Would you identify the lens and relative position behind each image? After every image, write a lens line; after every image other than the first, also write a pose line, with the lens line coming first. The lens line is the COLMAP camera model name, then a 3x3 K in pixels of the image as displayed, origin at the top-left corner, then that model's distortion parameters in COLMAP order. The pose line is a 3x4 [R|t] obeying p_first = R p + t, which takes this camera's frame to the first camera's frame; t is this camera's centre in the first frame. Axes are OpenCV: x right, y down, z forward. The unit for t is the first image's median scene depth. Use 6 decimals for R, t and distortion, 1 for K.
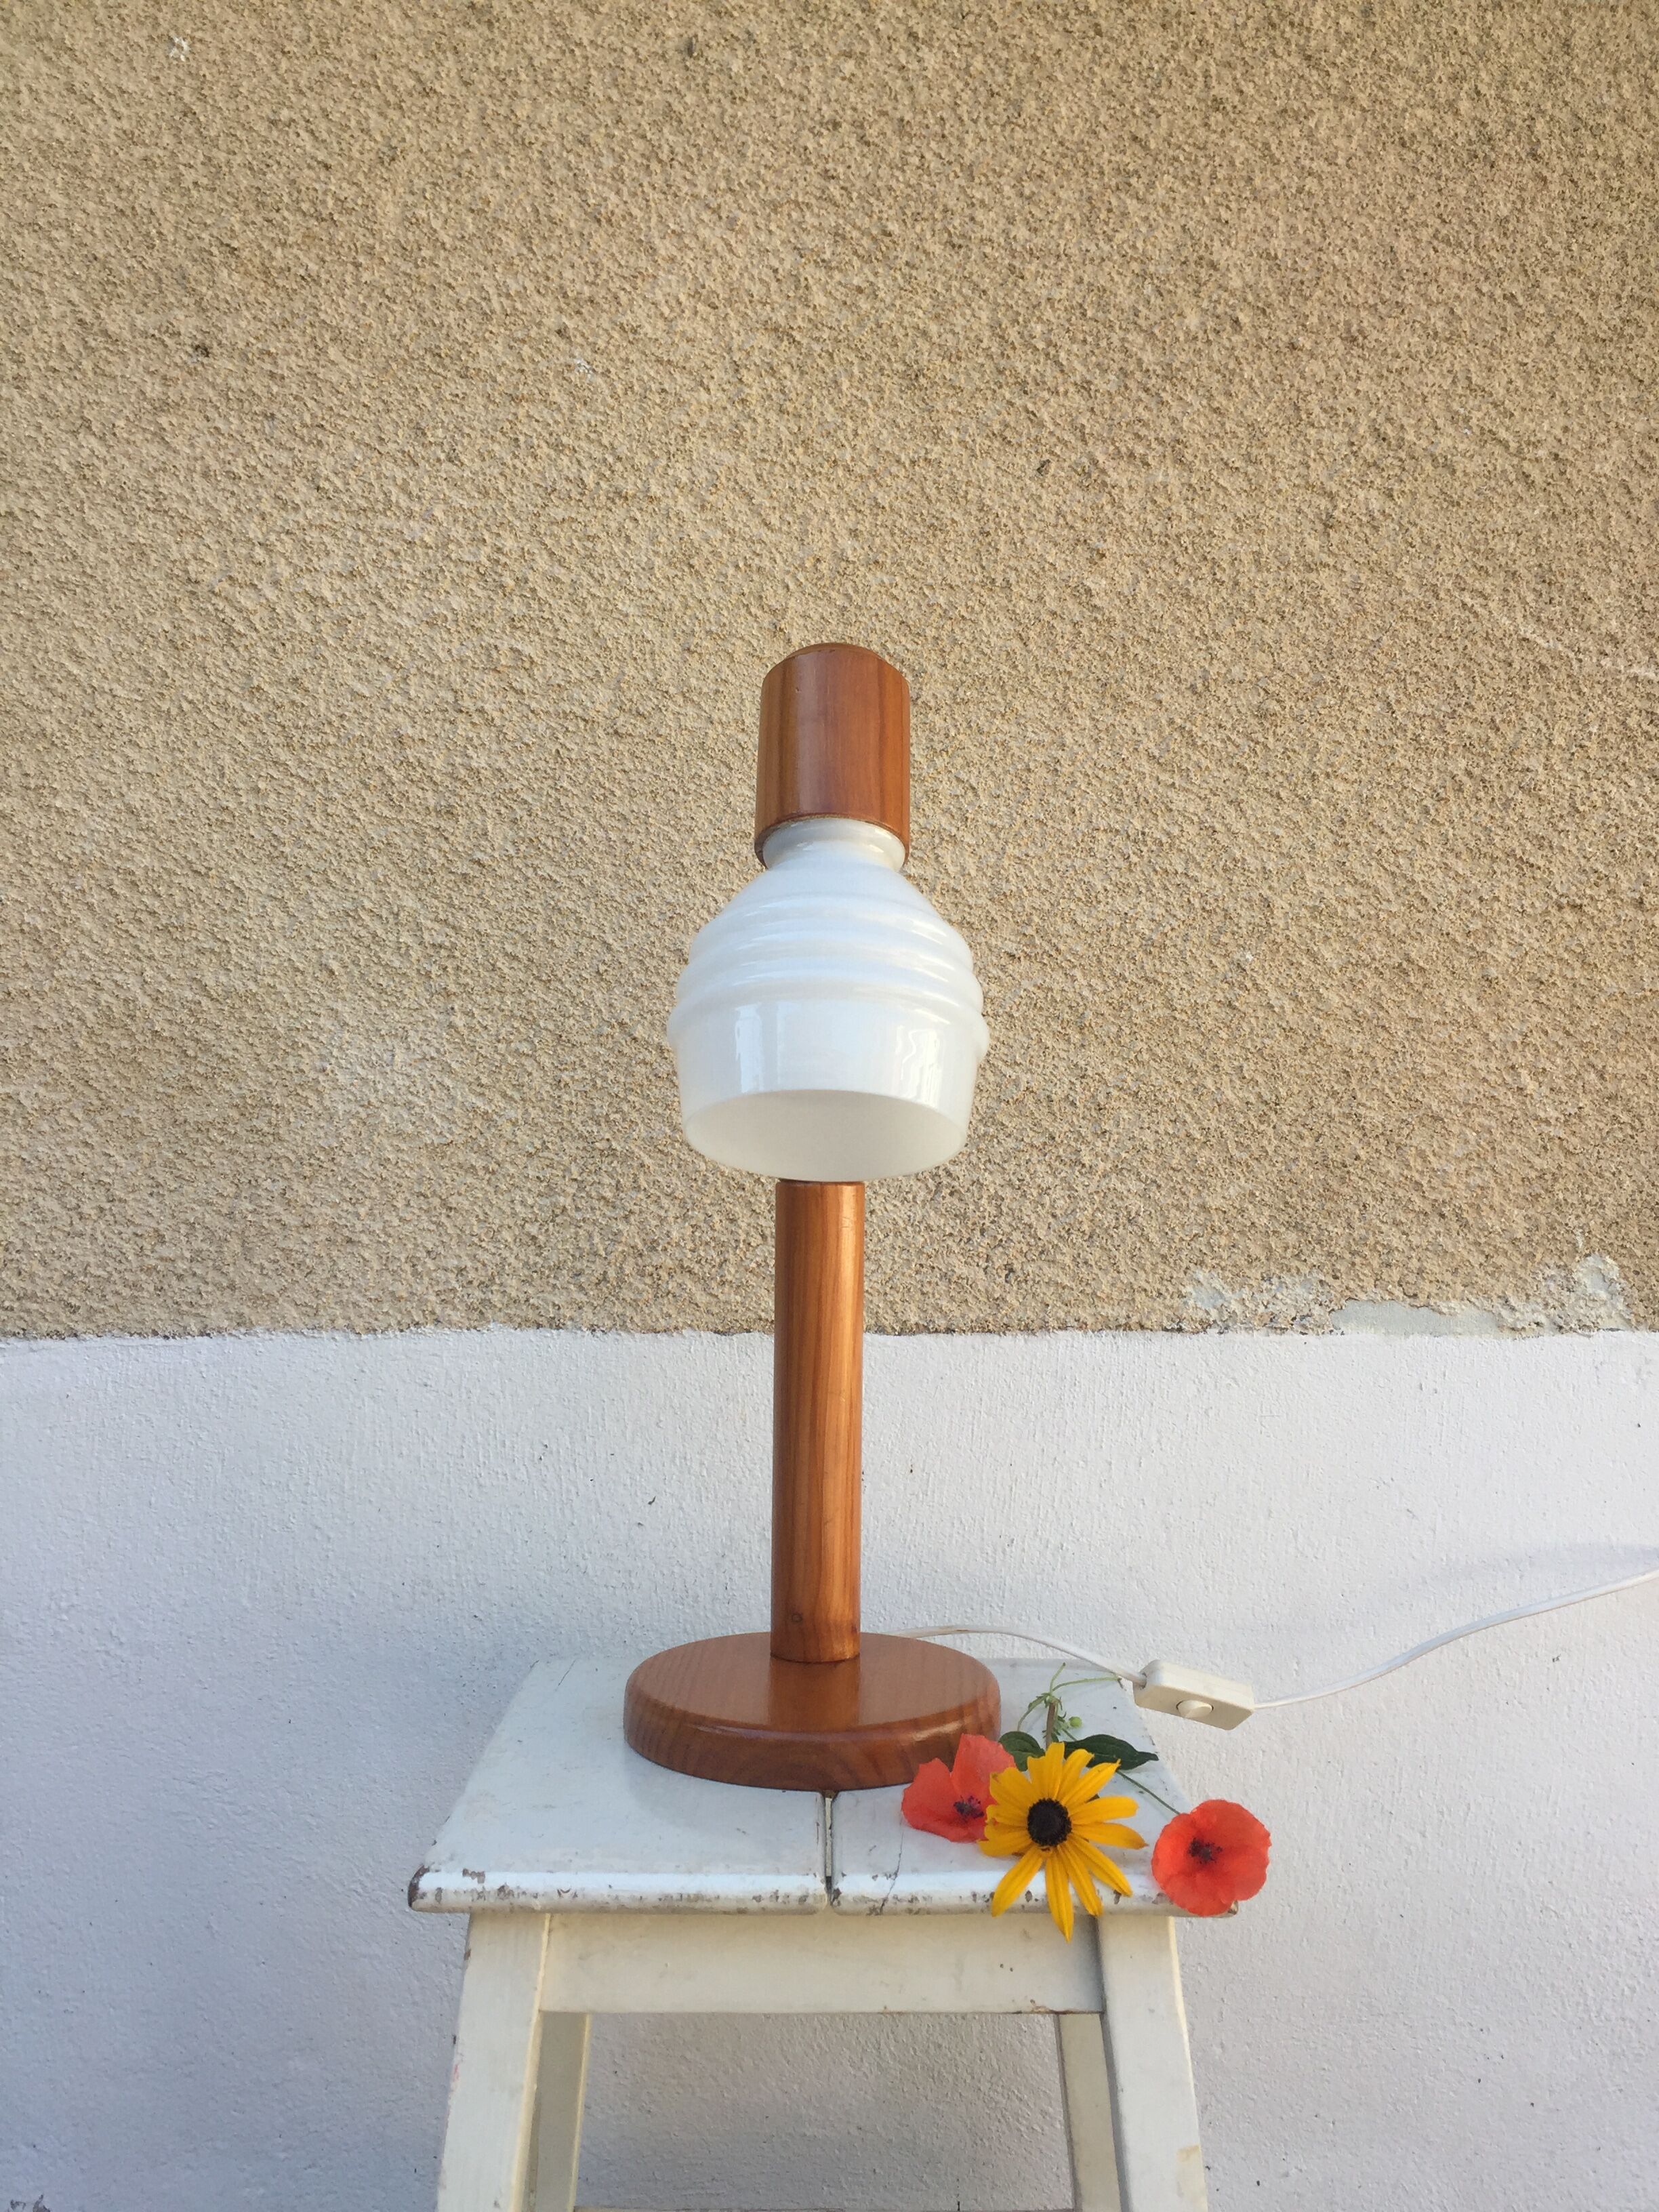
lens RADIAL K [[1914.3, 0, 842.3], [0, 1914.3, 1105.6], [0, 0, 1]] dist [0.080807, -0.115912]
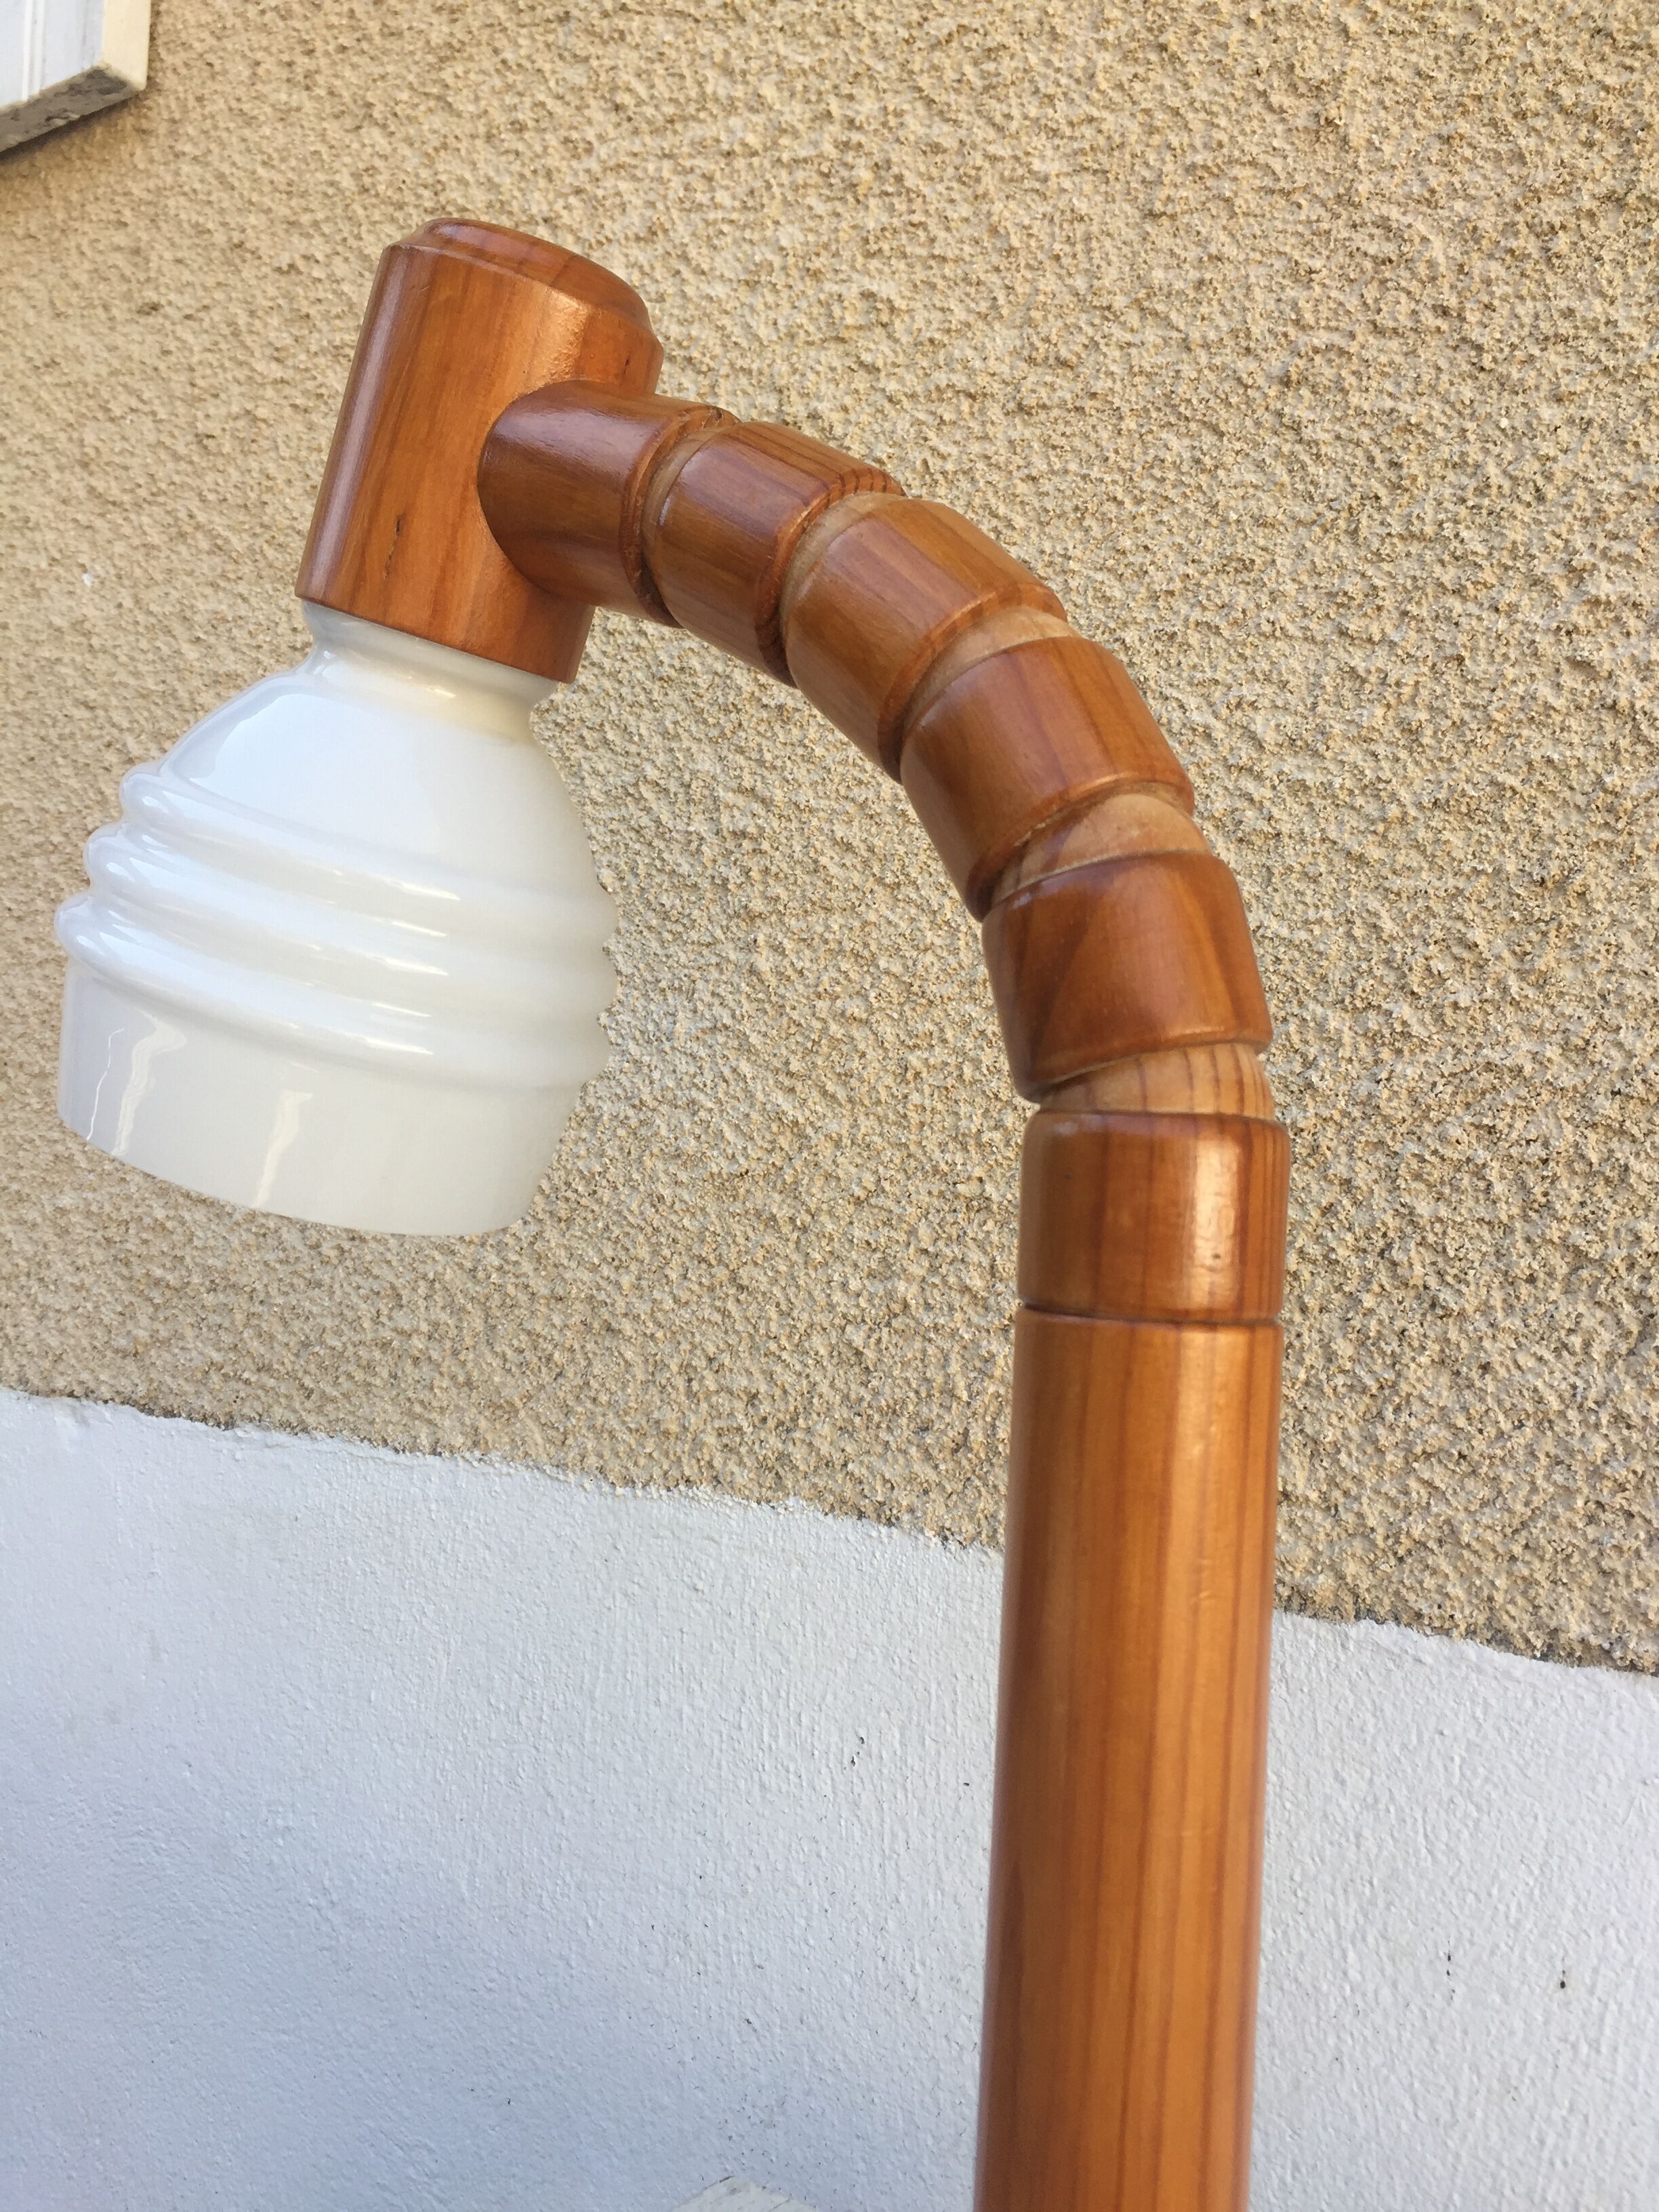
lens RADIAL K [[1914.3, 0, 837.0], [0, 1914.3, 1105.2], [0, 0, 1]] dist [0.080807, -0.115912]
pose [[0.806867, 0.018867, -0.590431, 0.157829], [-0.037352, 0.999119, -0.019117, 0.008861], [0.589550, 0.037479, 0.806862, 0.550495]]
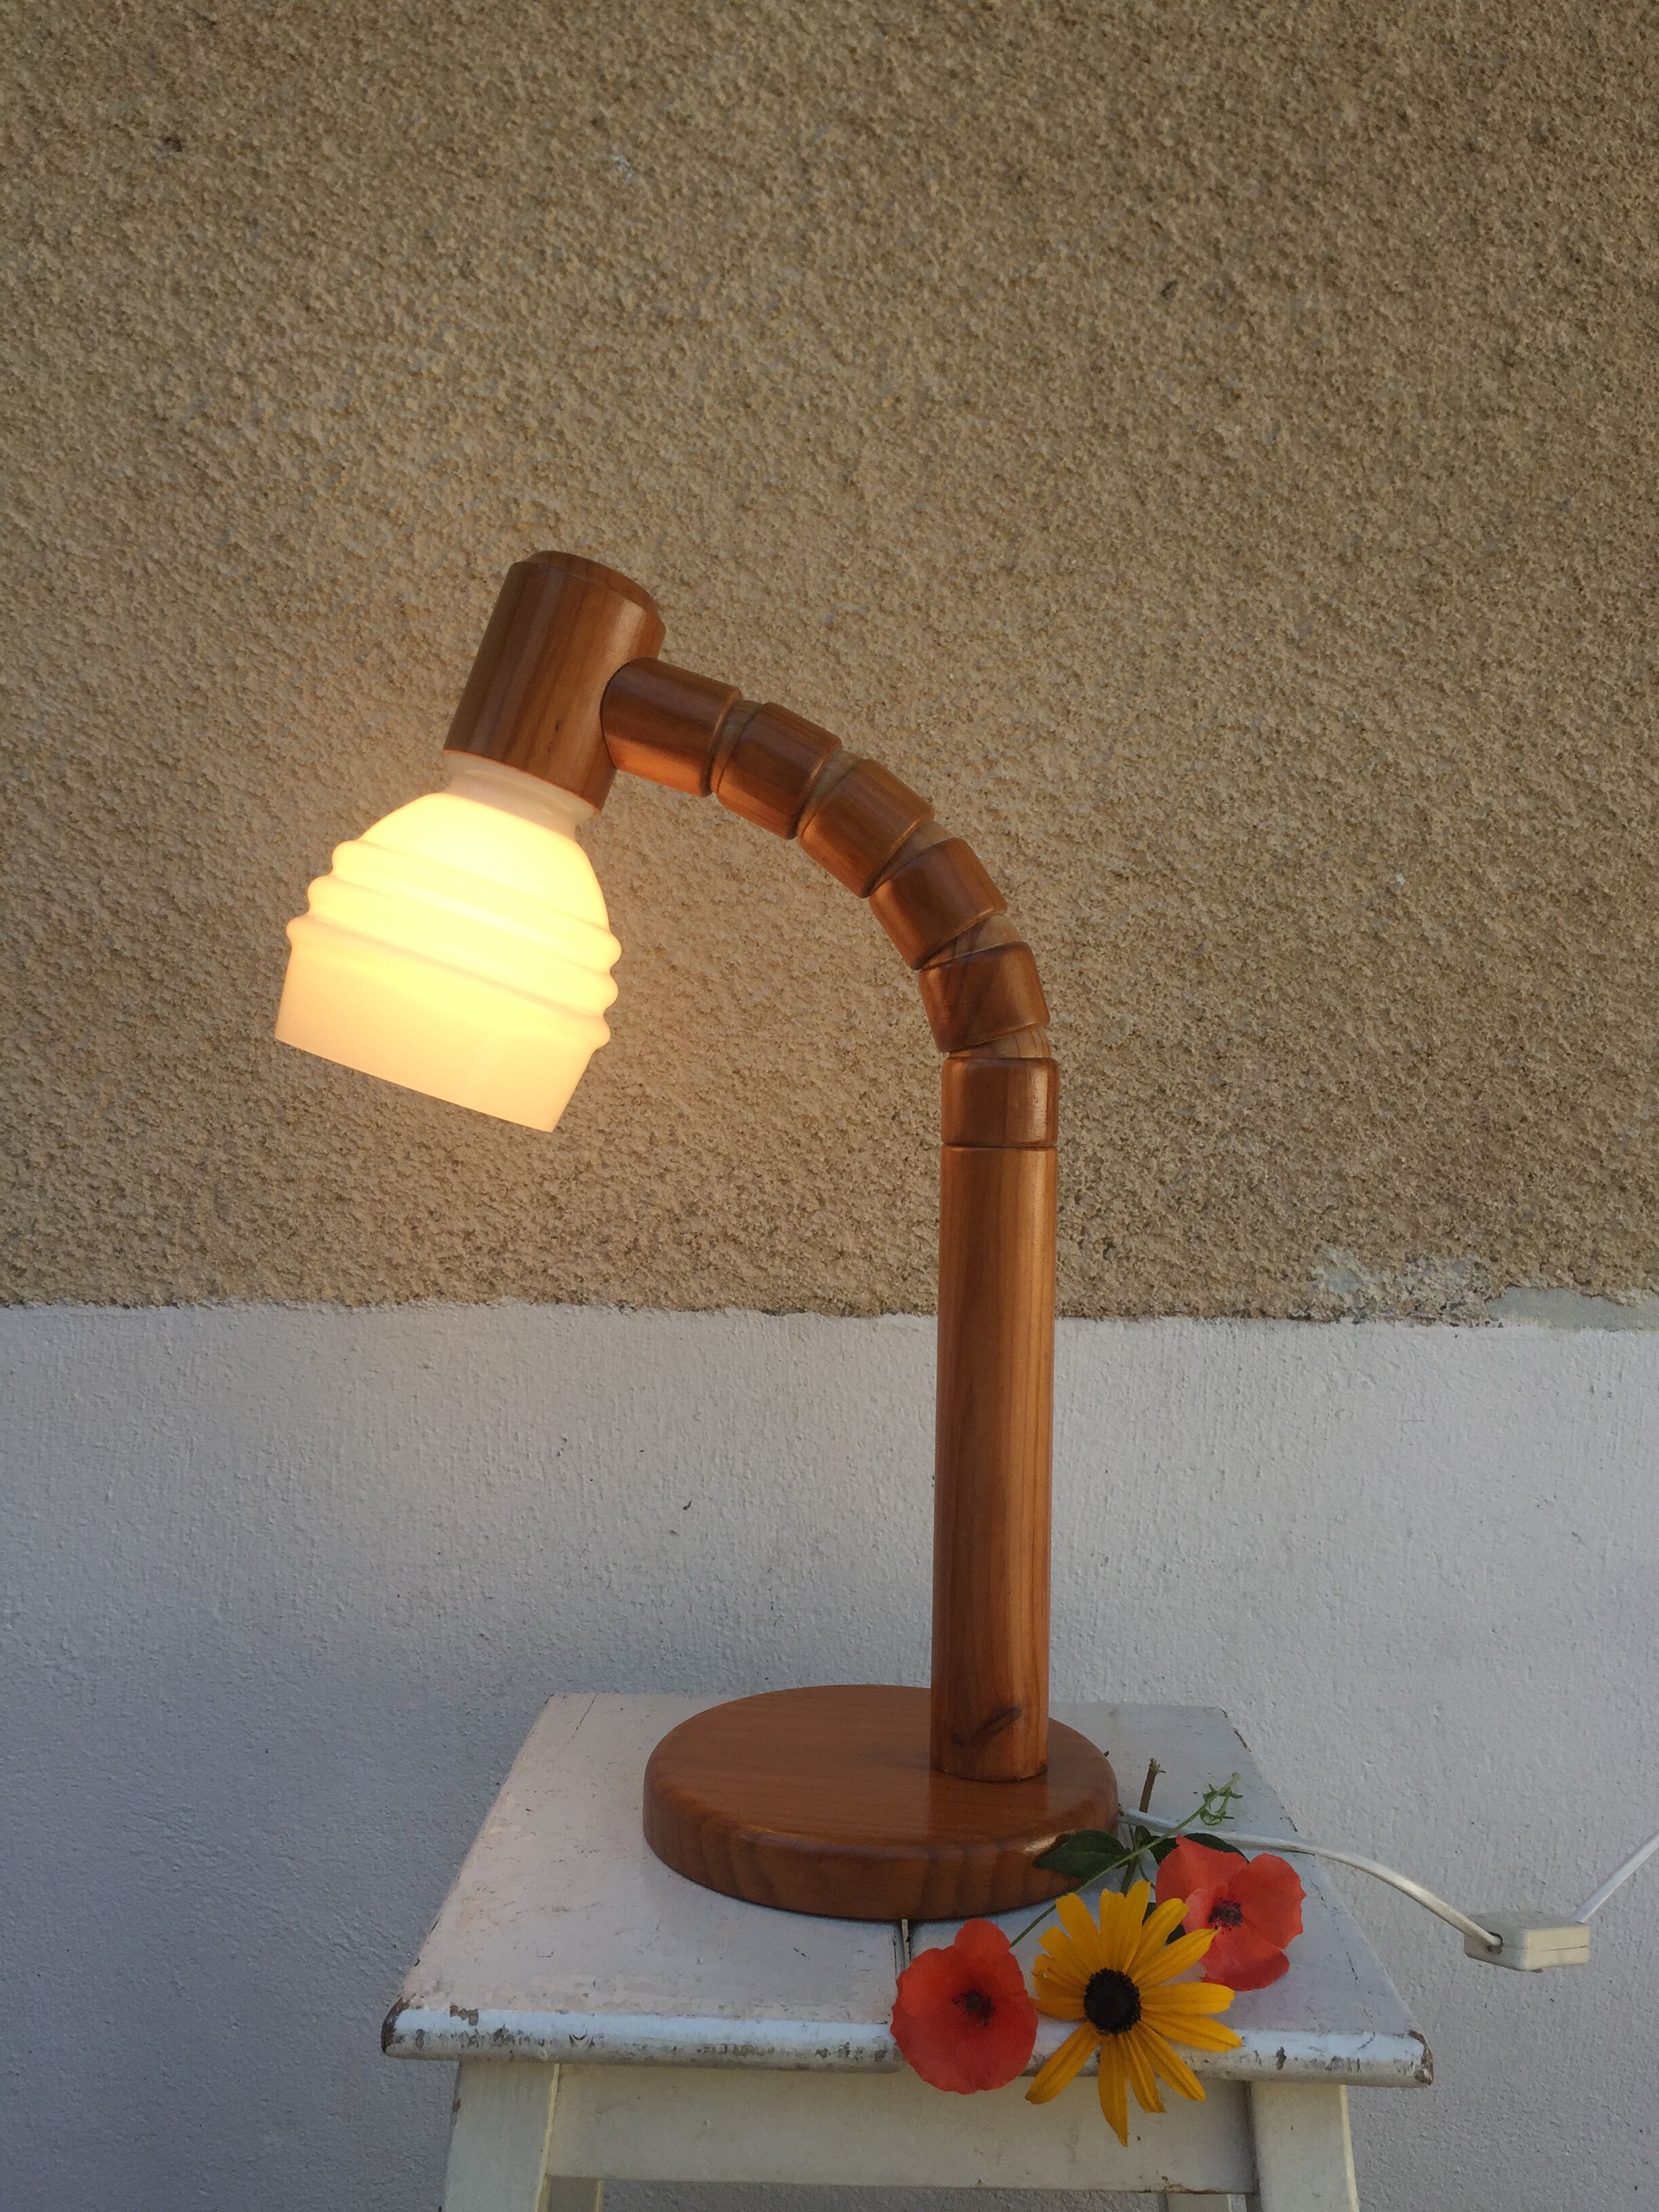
lens RADIAL K [[1914.3, 0, 839.0], [0, 1914.3, 1104.7], [0, 0, 1]] dist [0.080807, -0.115912]
pose [[0.999752, 0.015135, -0.016319, -0.019905], [-0.014664, 0.999483, 0.028599, 0.000846], [0.016743, -0.028353, 0.999458, 0.147033]]
